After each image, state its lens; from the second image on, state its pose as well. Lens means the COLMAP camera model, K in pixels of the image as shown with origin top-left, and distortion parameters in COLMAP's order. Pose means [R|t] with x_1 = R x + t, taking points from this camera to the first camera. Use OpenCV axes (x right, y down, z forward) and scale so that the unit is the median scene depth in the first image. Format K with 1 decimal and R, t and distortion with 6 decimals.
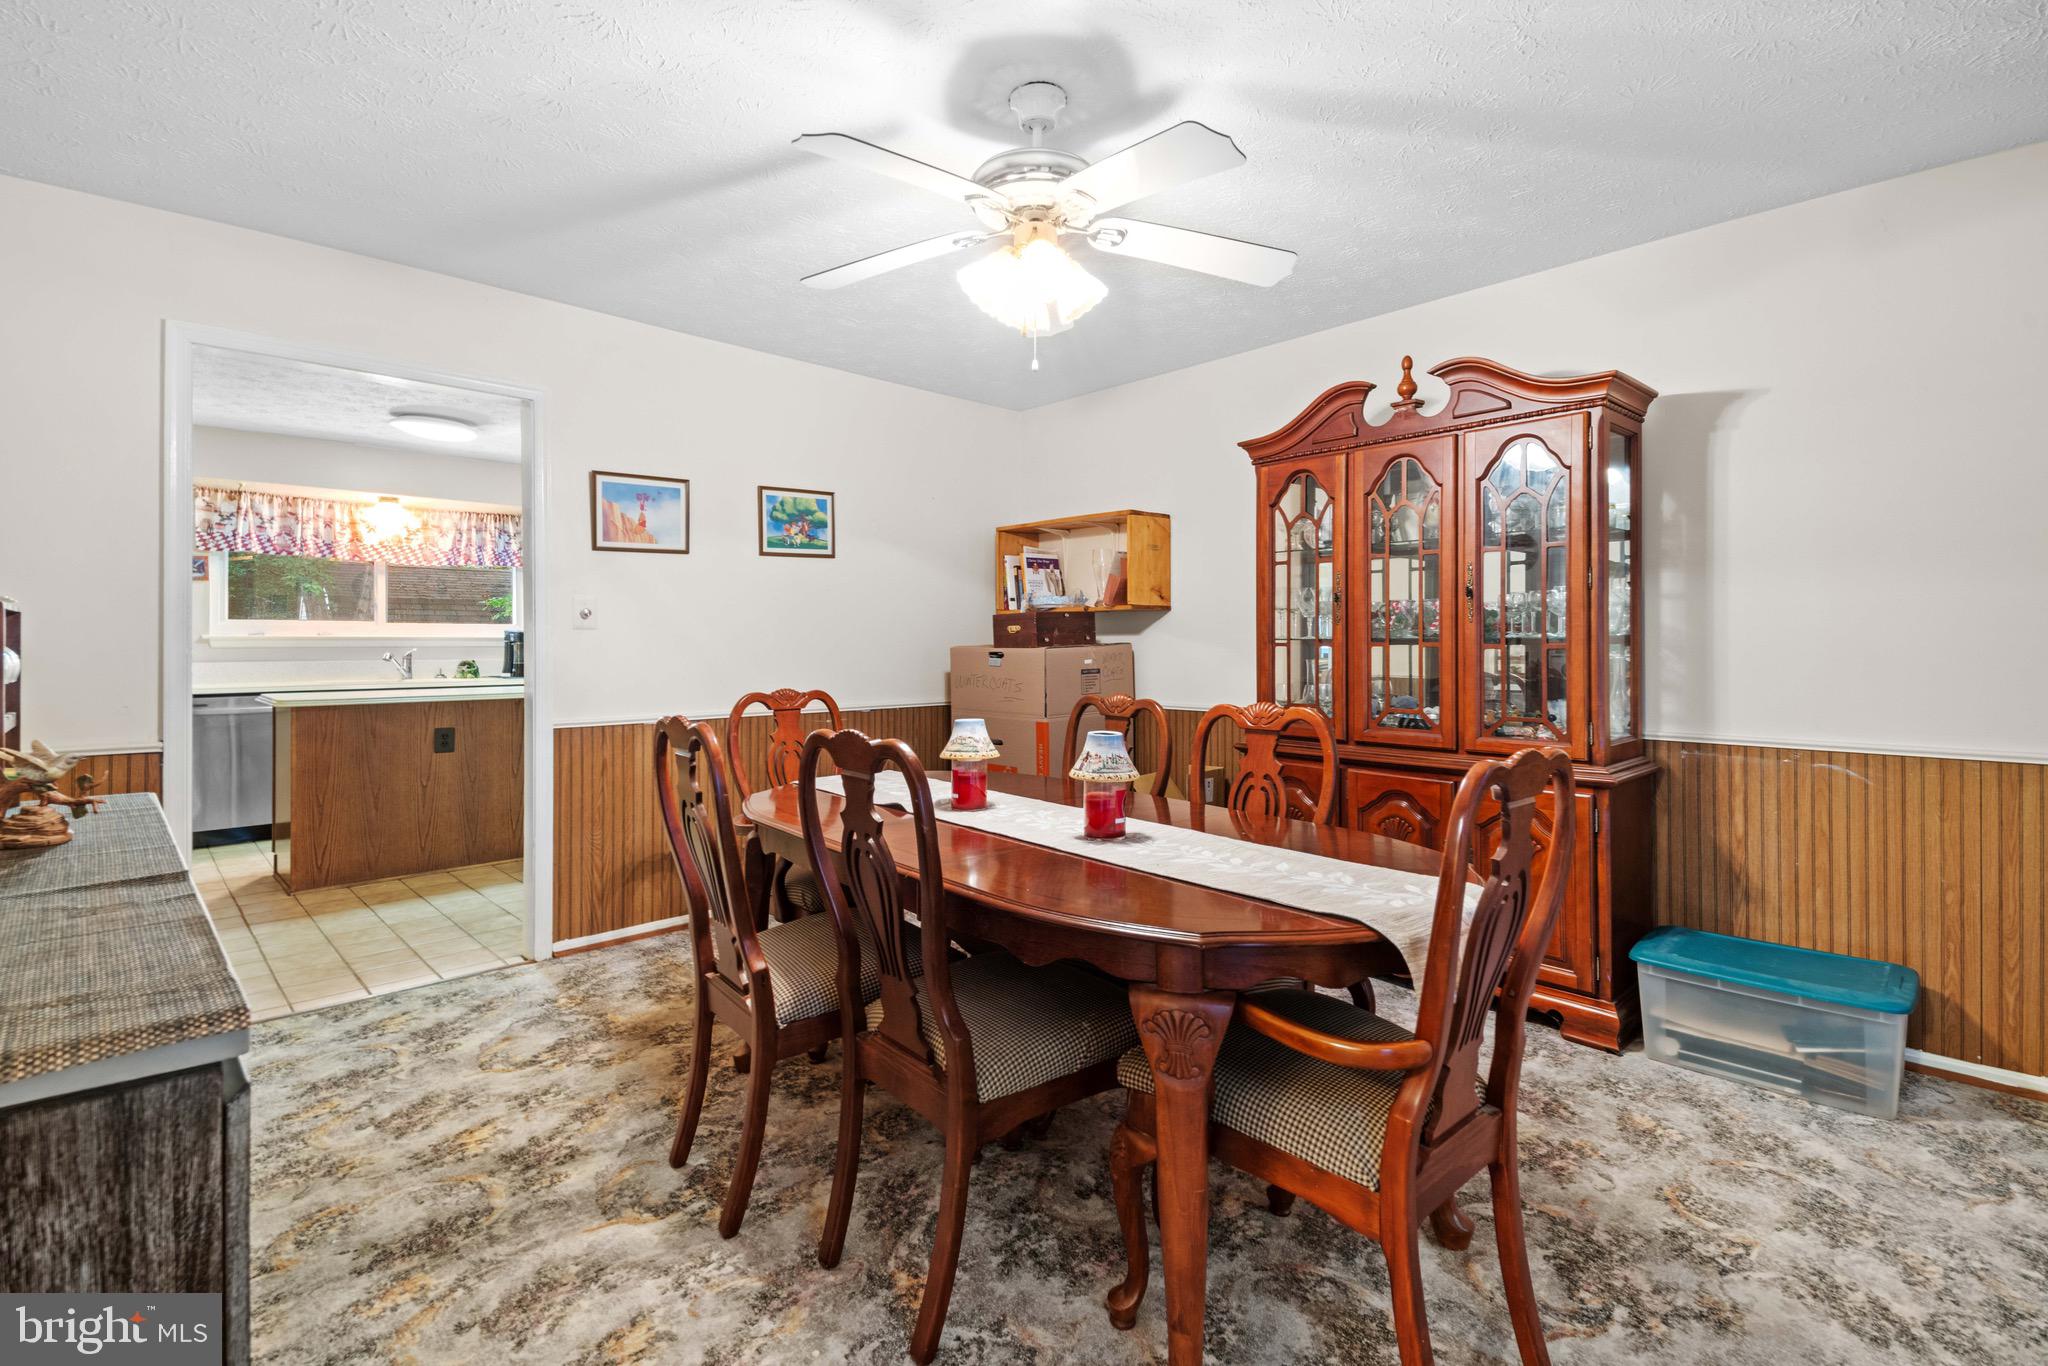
lens RADIAL K [[935.1, 0, 1007.2], [0, 935.1, 649.6], [0, 0, 1]] dist [0.039292, -0.006186]
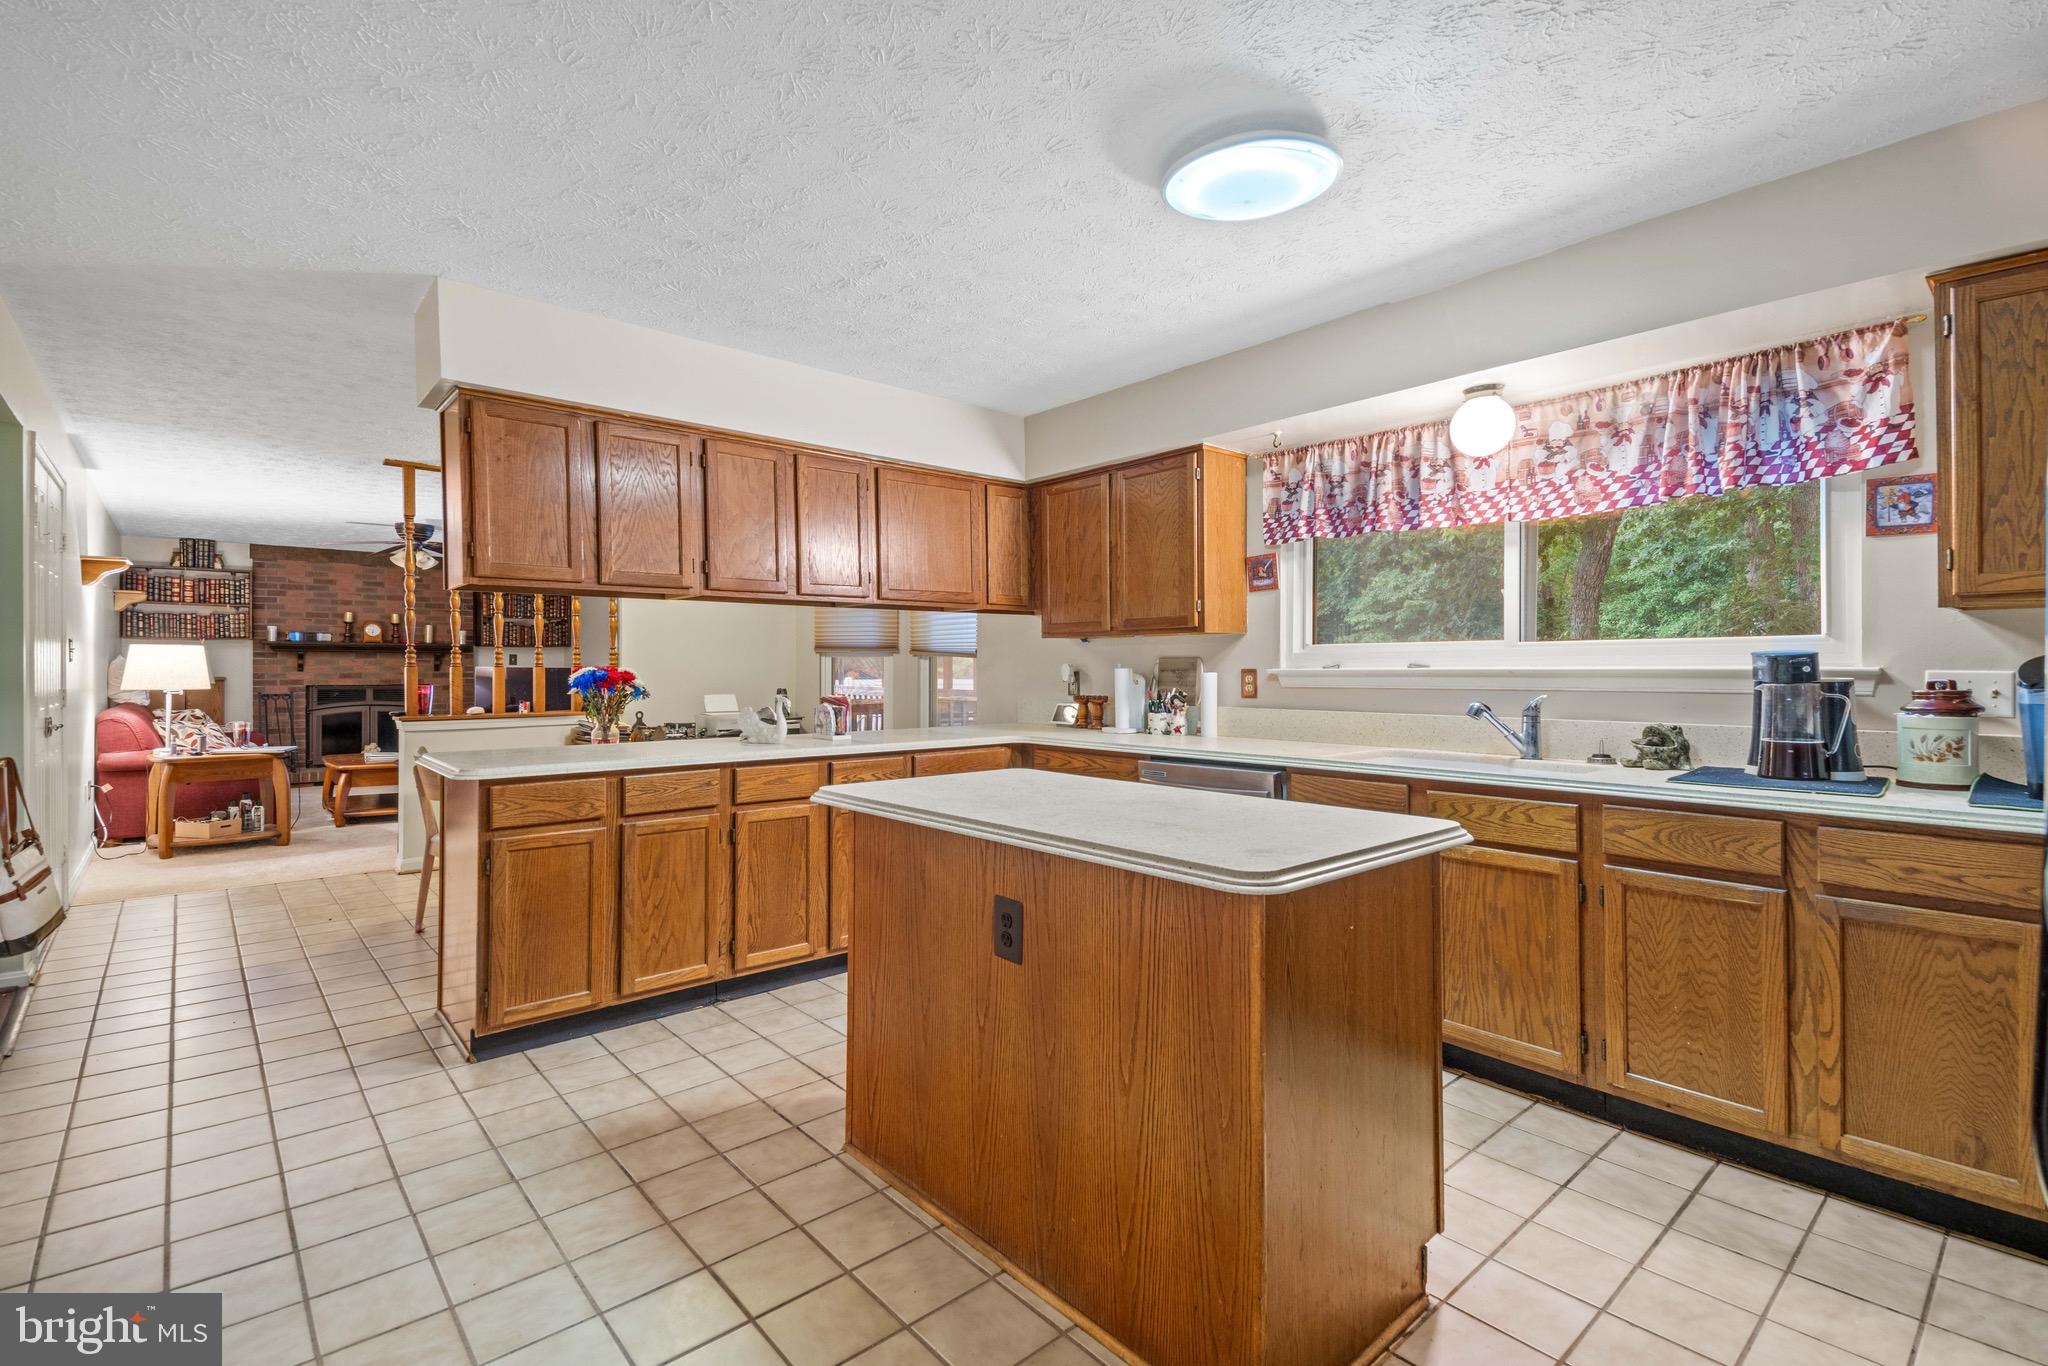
lens RADIAL K [[935.1, 0, 1017.5], [0, 935.1, 670.9], [0, 0, 1]] dist [0.039292, -0.006186]
pose [[-0.033083, -0.001007, -0.999452, -0.143548], [-0.010298, 0.999947, -0.000666, -0.009987], [0.999400, 0.010270, -0.033091, 0.741799]]
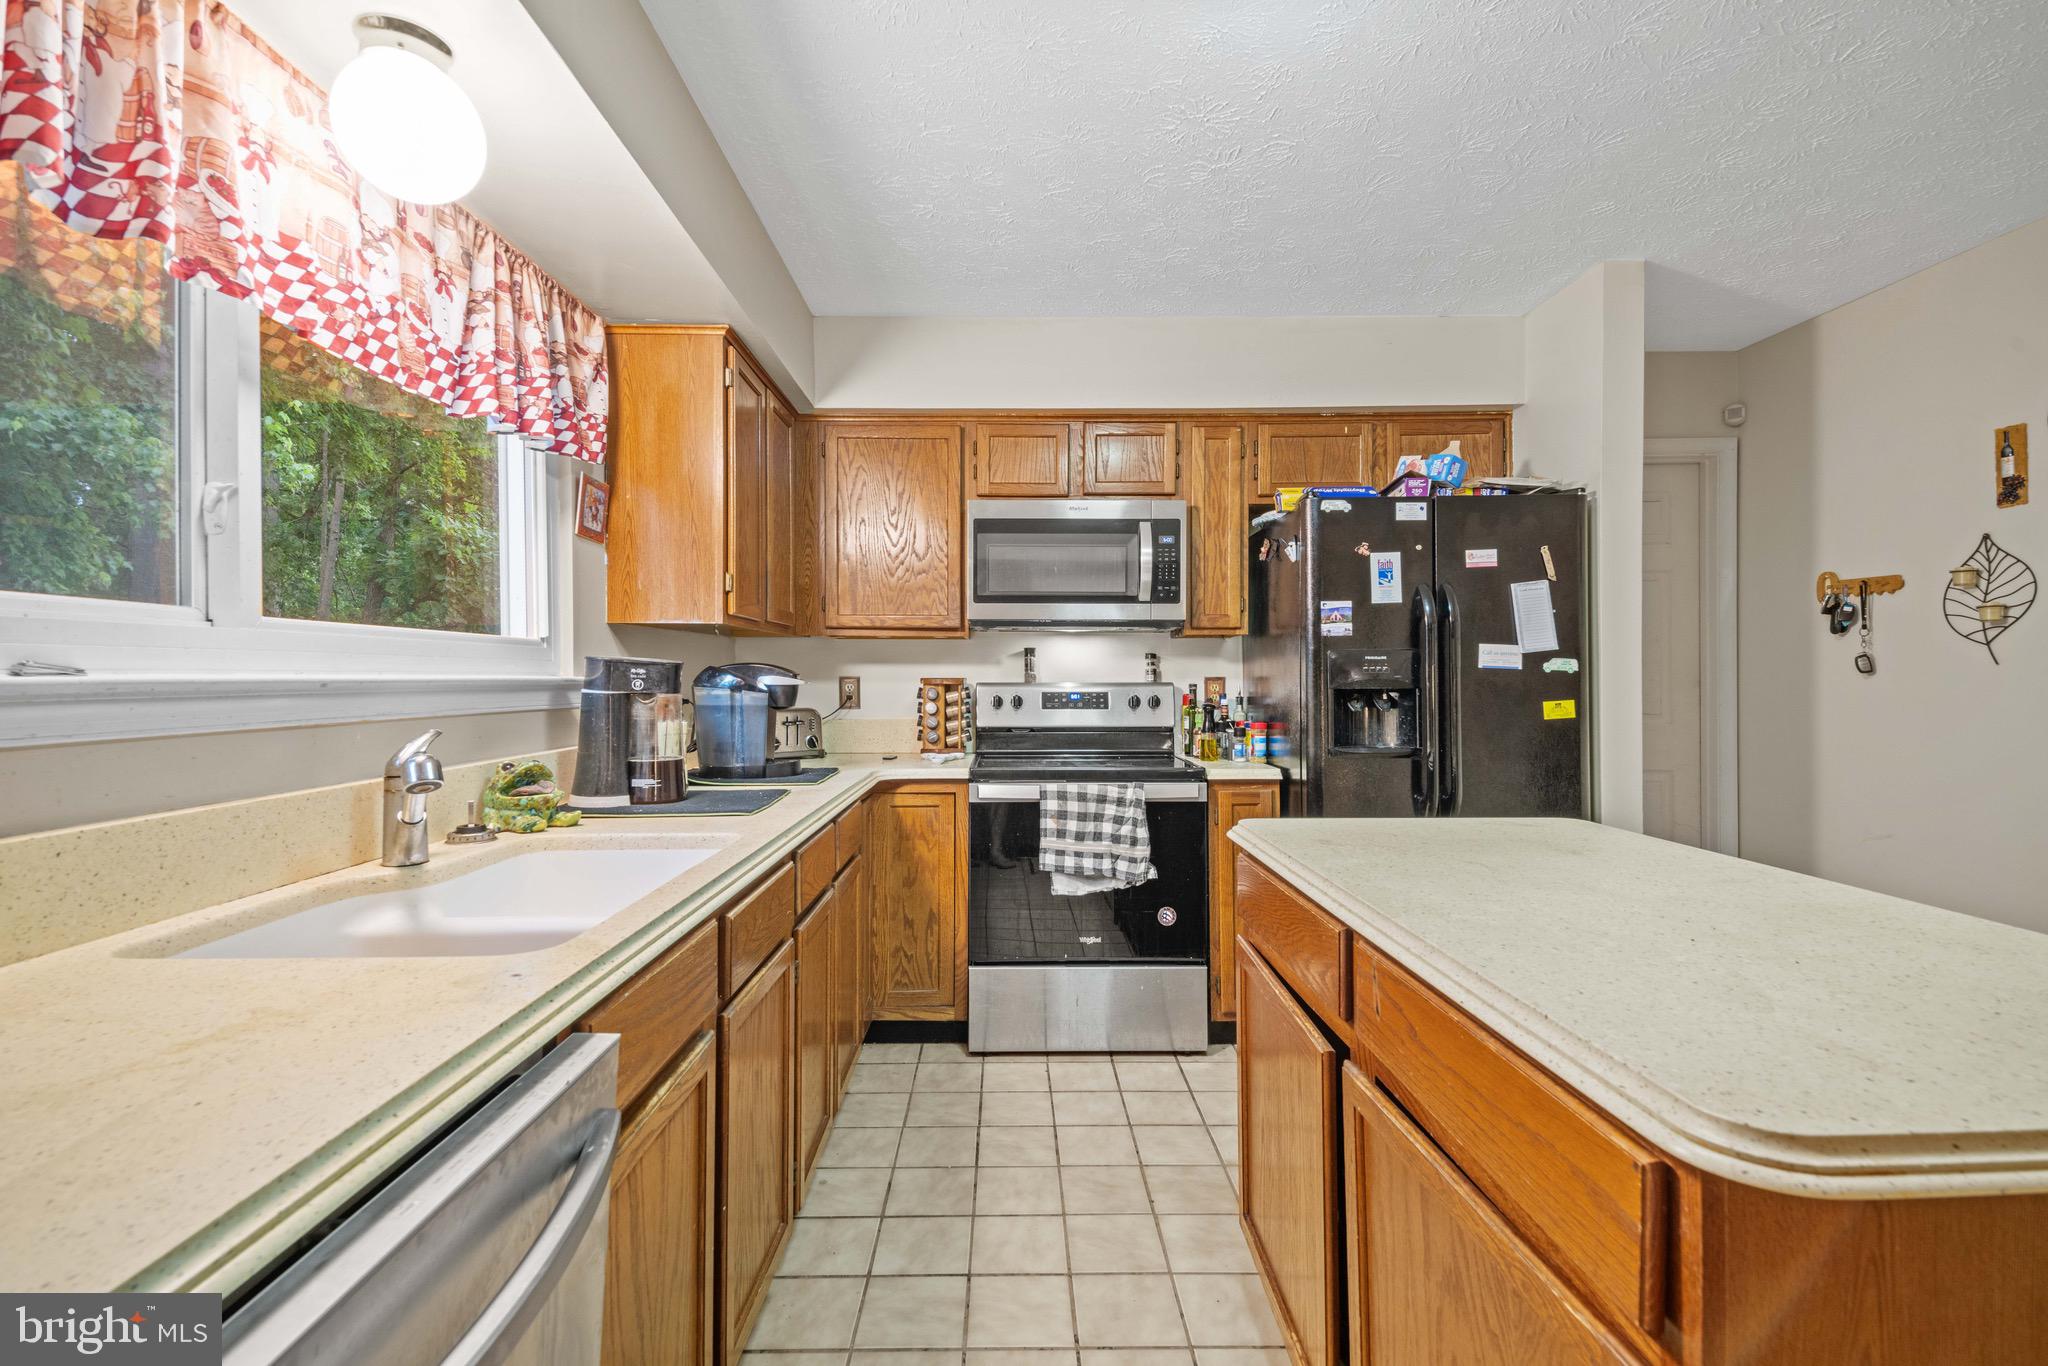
lens RADIAL K [[935.1, 0, 1022.3], [0, 935.1, 678.8], [0, 0, 1]] dist [0.039292, -0.006186]
pose [[0.672969, -0.004381, 0.739658, -0.688538], [0.012867, 0.999900, -0.005784, -0.010190], [-0.739559, 0.013409, 0.672958, 0.715608]]
